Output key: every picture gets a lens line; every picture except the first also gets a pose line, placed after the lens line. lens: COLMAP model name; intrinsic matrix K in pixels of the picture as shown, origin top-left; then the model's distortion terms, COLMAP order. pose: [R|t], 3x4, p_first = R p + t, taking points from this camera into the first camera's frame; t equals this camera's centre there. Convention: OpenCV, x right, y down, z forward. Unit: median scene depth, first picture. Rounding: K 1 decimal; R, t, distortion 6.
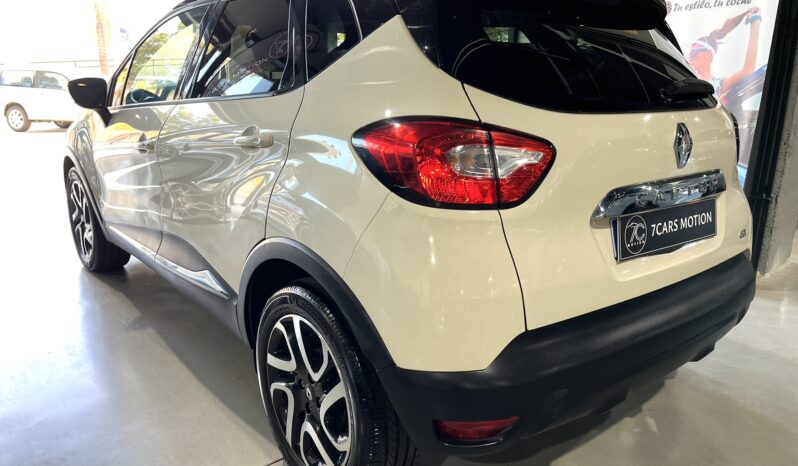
lens RADIAL K [[605.2, 0, 399.0], [0, 605.2, 233.0], [0, 0, 1]] dist [0.080129, -0.125173]
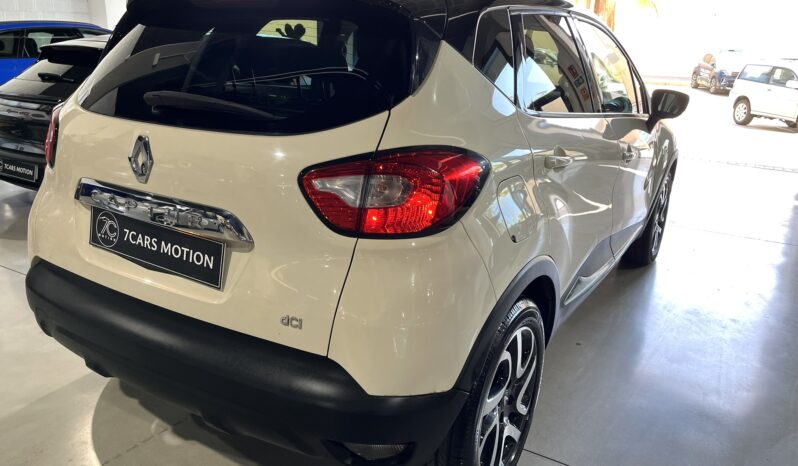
lens RADIAL K [[605.2, 0, 399.0], [0, 605.2, 233.0], [0, 0, 1]] dist [0.080129, -0.125173]
pose [[0.346566, 0.279695, -0.895356, 1.516901], [-0.271160, 0.943632, 0.189818, -0.331798], [0.897978, 0.177000, 0.402873, 1.013643]]
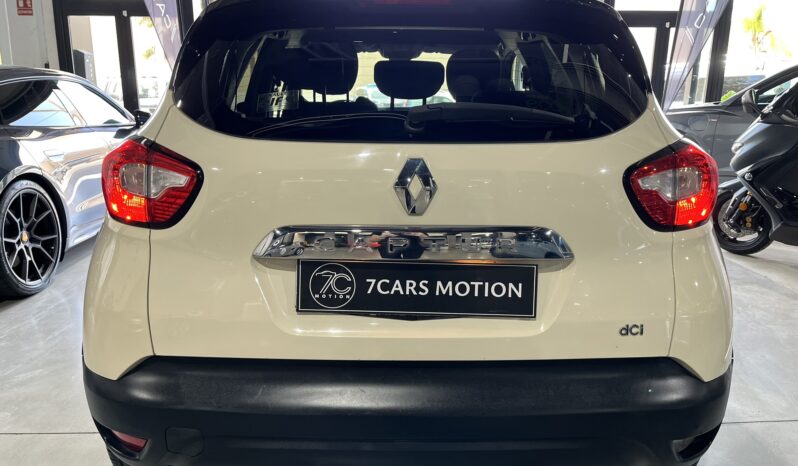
lens RADIAL K [[605.2, 0, 399.0], [0, 605.2, 233.0], [0, 0, 1]] dist [0.080129, -0.125173]
pose [[0.805629, 0.129843, -0.578016, 0.919773], [-0.157332, 0.987542, 0.002550, -0.083943], [0.571146, 0.088886, 0.816022, 0.361526]]
